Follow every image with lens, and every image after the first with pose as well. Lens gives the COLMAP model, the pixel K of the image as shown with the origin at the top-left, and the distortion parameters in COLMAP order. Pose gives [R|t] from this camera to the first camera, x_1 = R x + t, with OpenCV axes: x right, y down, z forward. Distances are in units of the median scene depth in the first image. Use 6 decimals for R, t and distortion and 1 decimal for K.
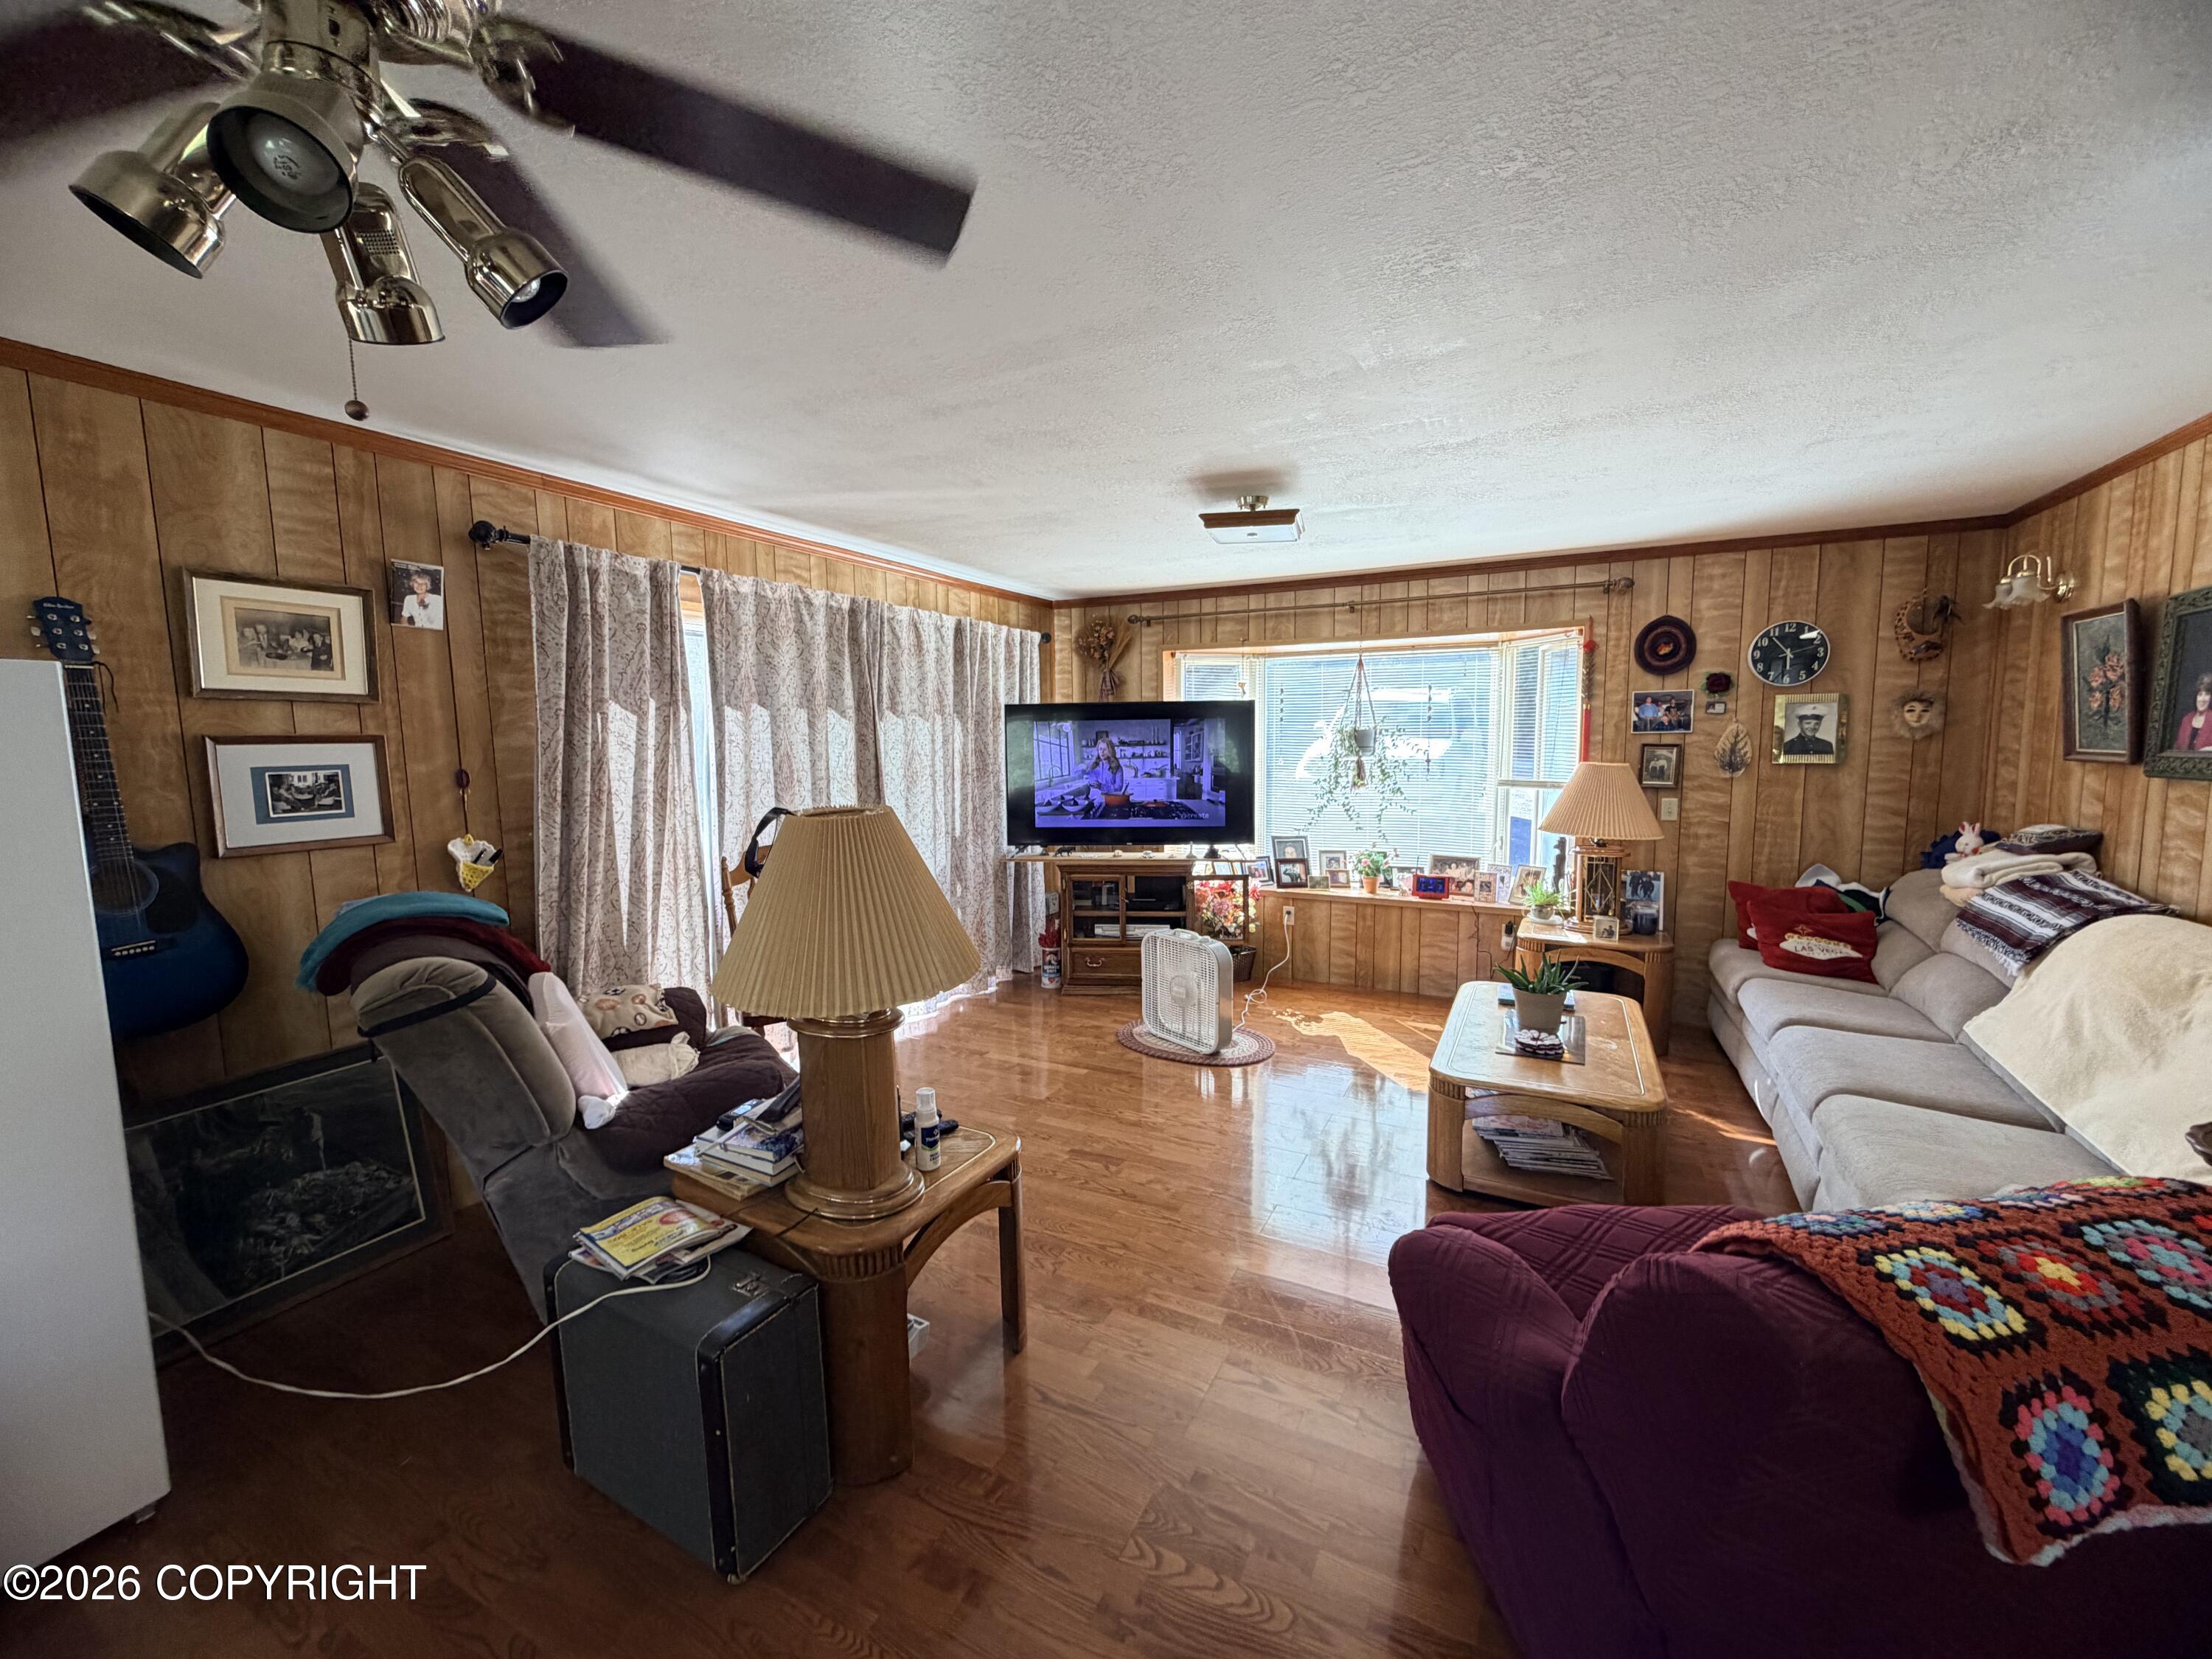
lens RADIAL K [[875.8, 0, 1109.4], [0, 875.8, 830.7], [0, 0, 1]] dist [-0.000559, 0.000342]
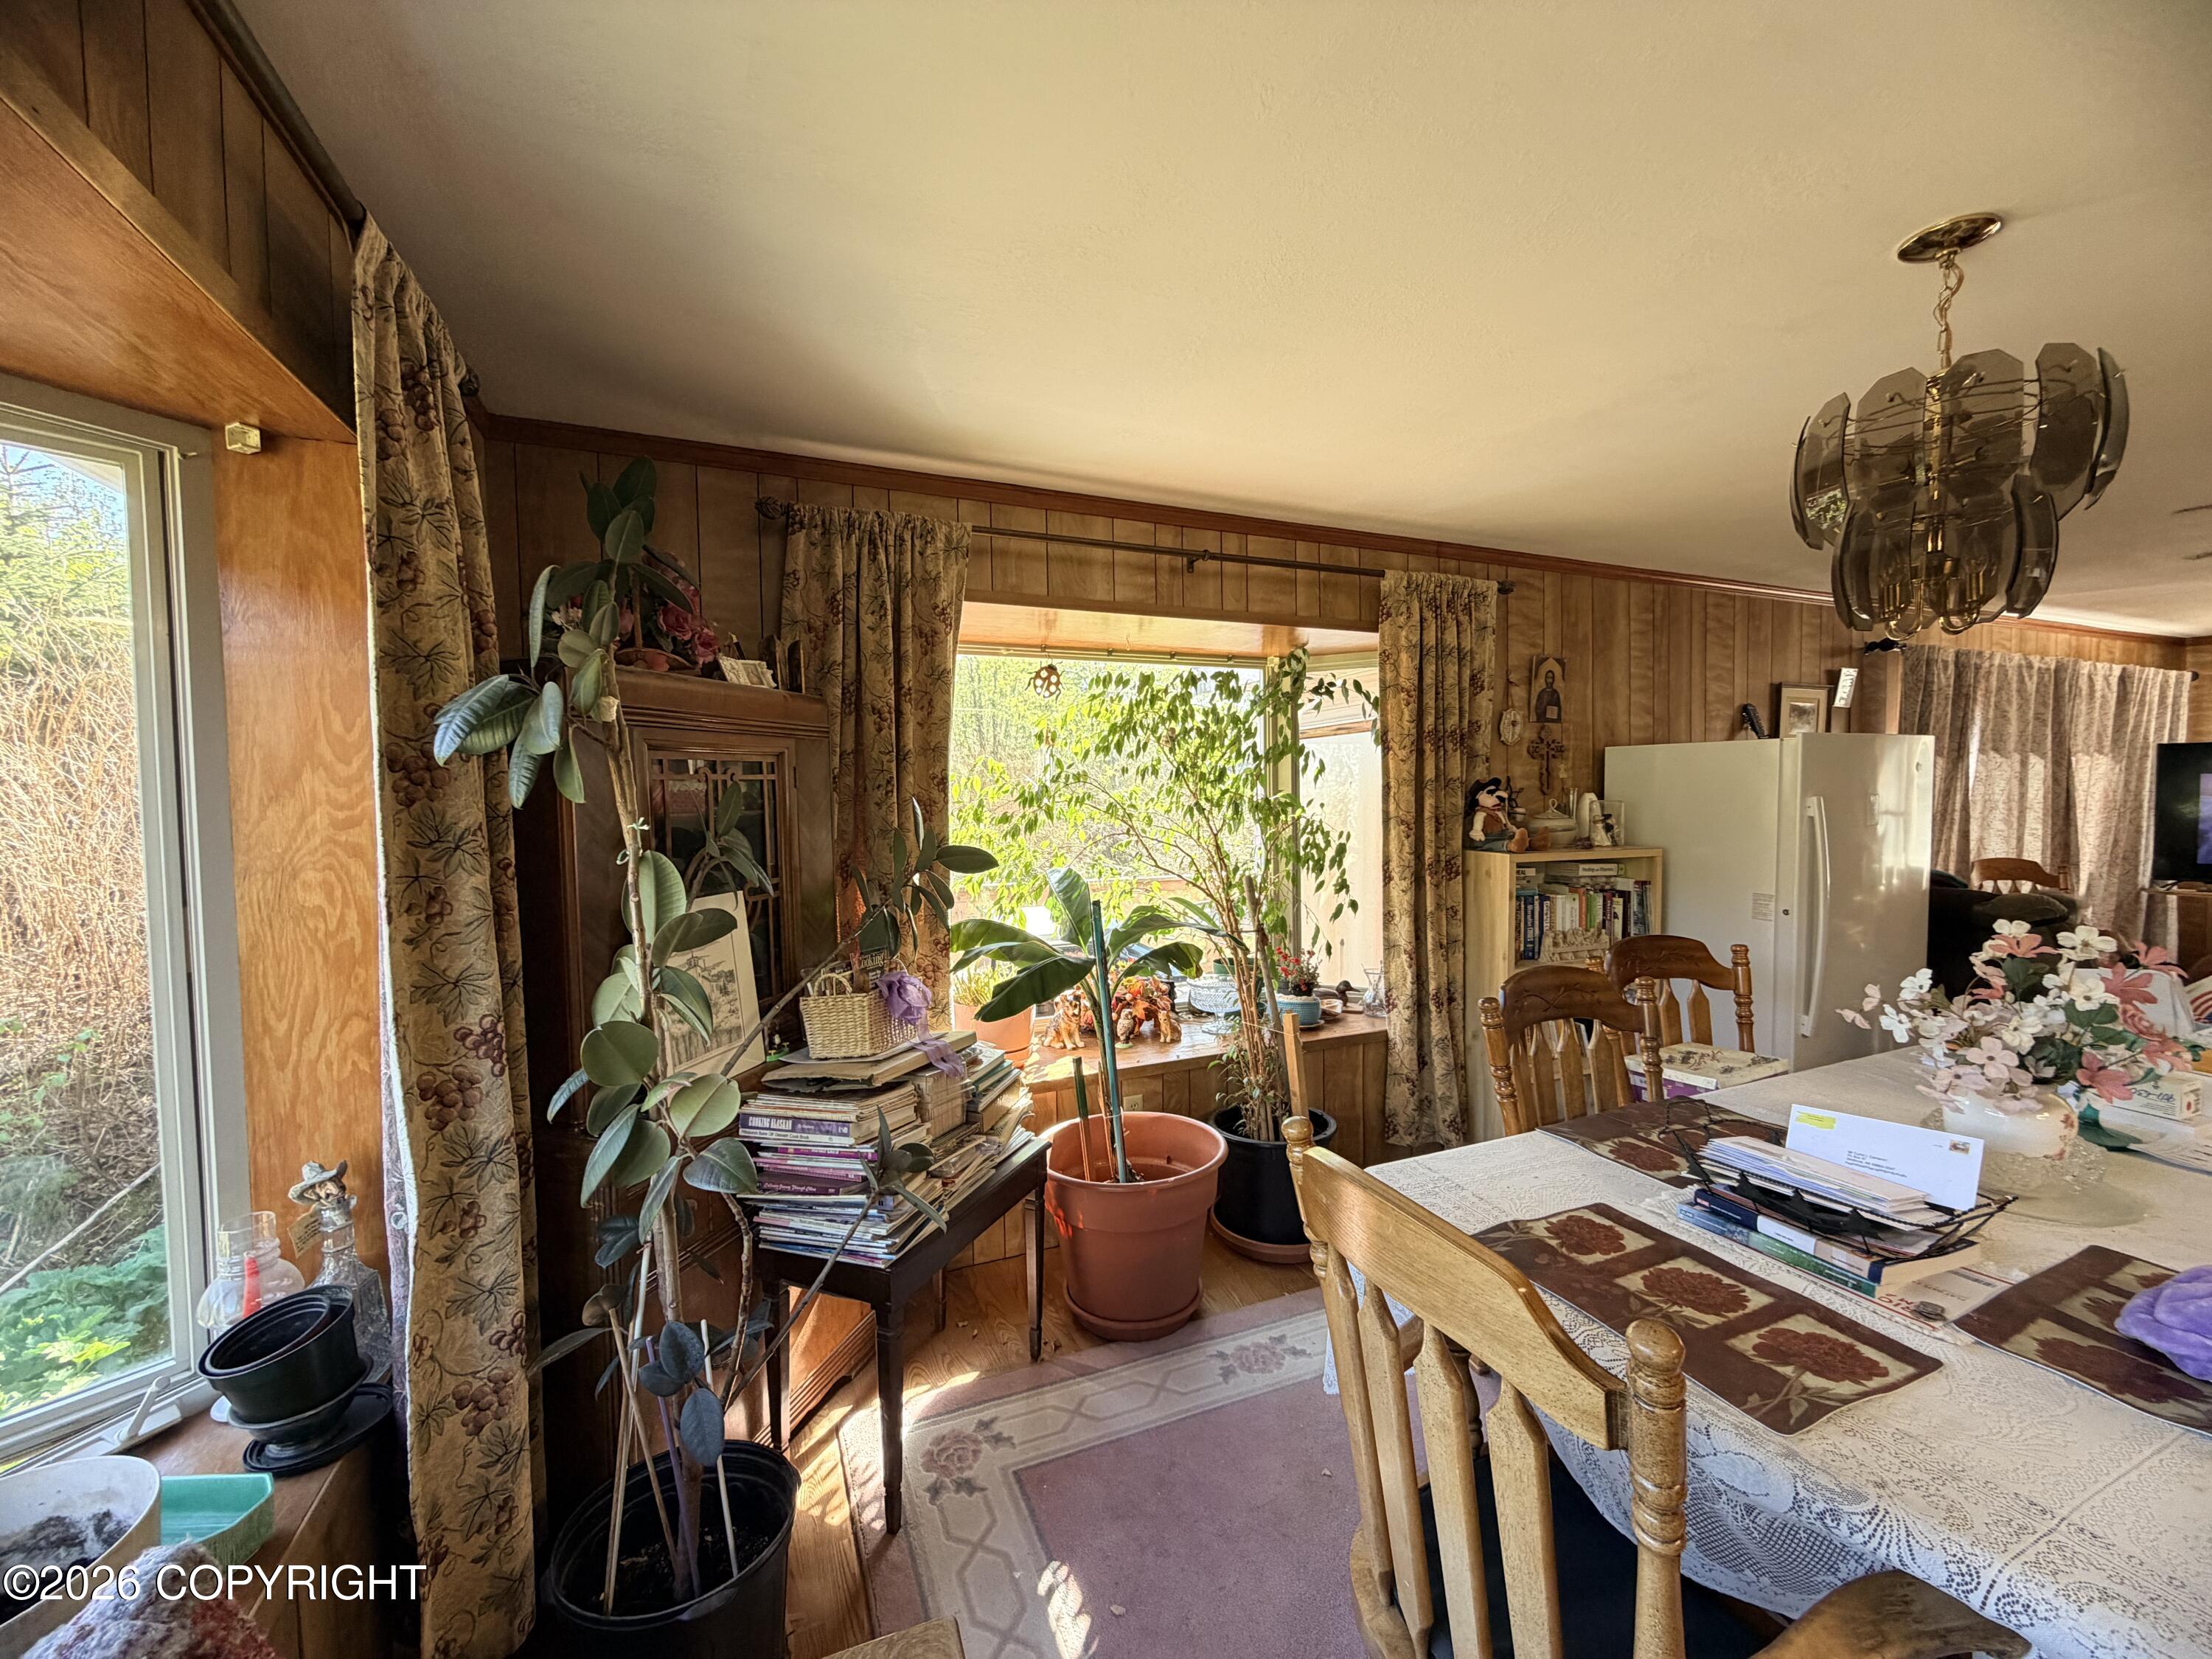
lens RADIAL K [[875.8, 0, 1094.9], [0, 875.8, 835.5], [0, 0, 1]] dist [-0.000559, 0.000342]
pose [[0.764299, 0.038986, -0.643683, -0.471540], [-0.069008, 0.997384, -0.021531, 0.084849], [0.641159, 0.060875, 0.764989, -0.687140]]
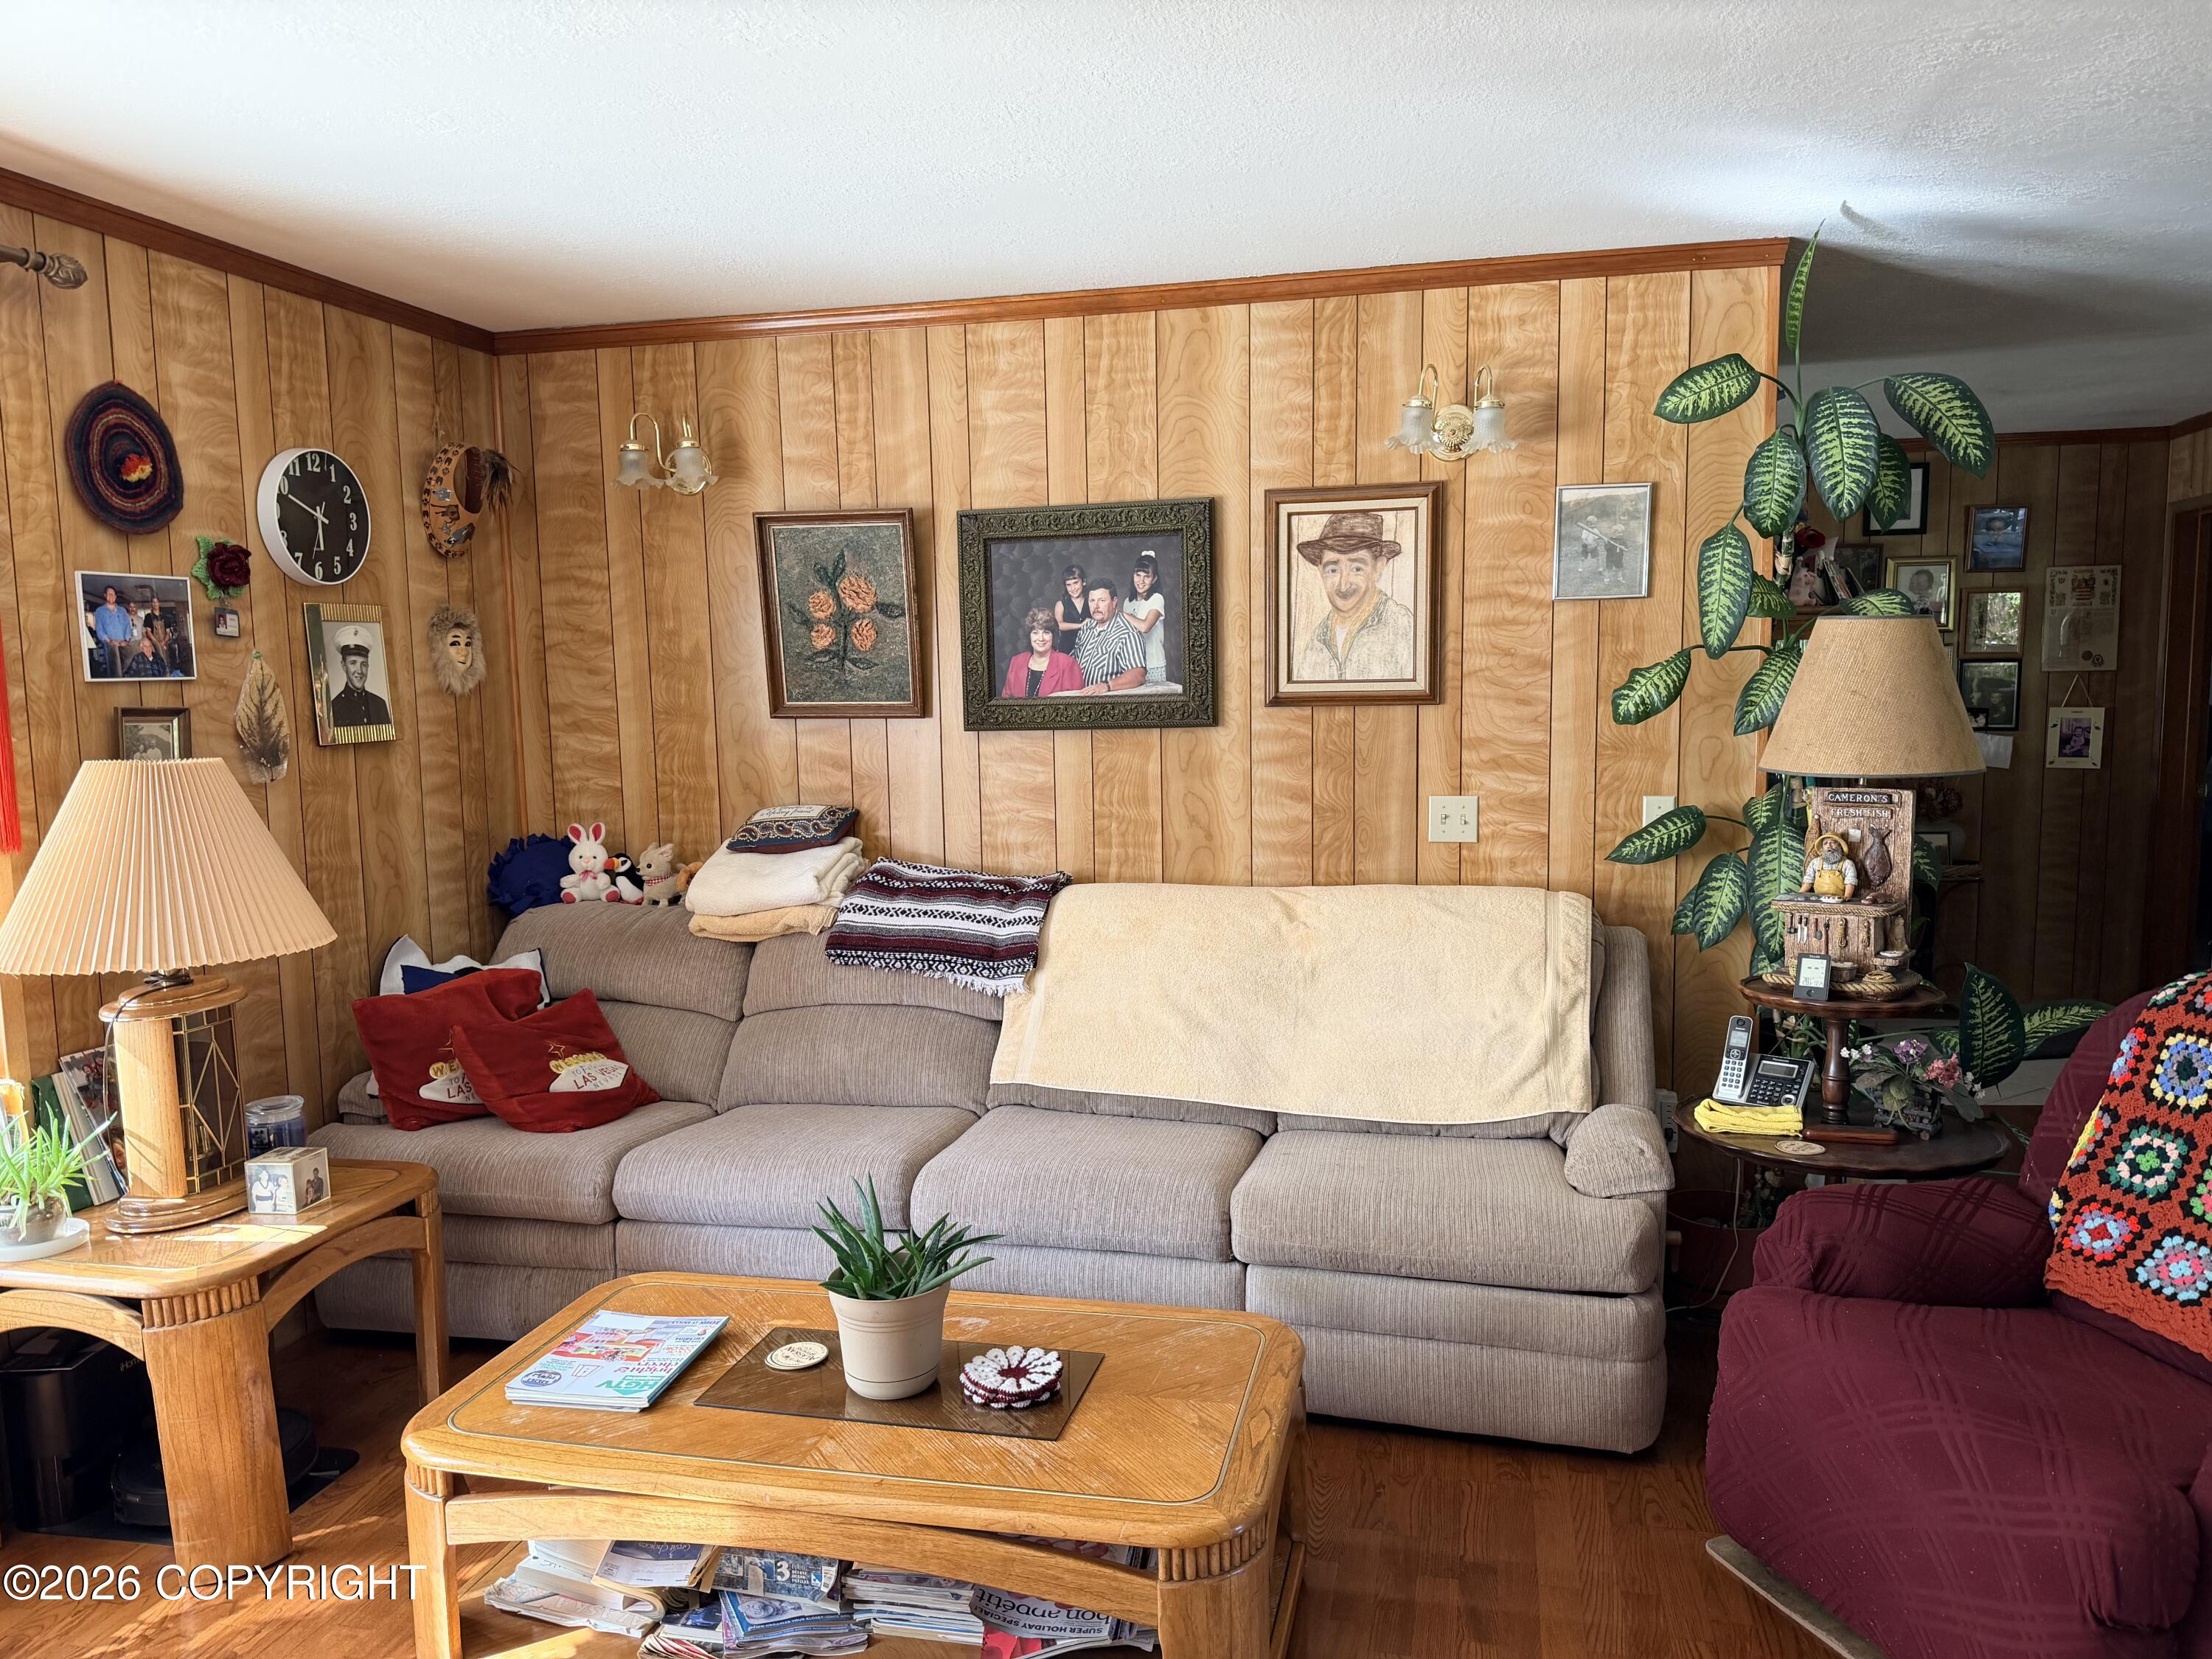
lens RADIAL K [[1538.6, 0, 1112.7], [0, 1538.6, 863.5], [0, 0, 1]] dist [0.057576, -0.070558]
pose [[-0.241266, -0.103942, 0.964876, -0.161887], [0.121100, 0.983252, 0.136202, -0.072721], [-0.962873, 0.149708, -0.224638, 0.740827]]
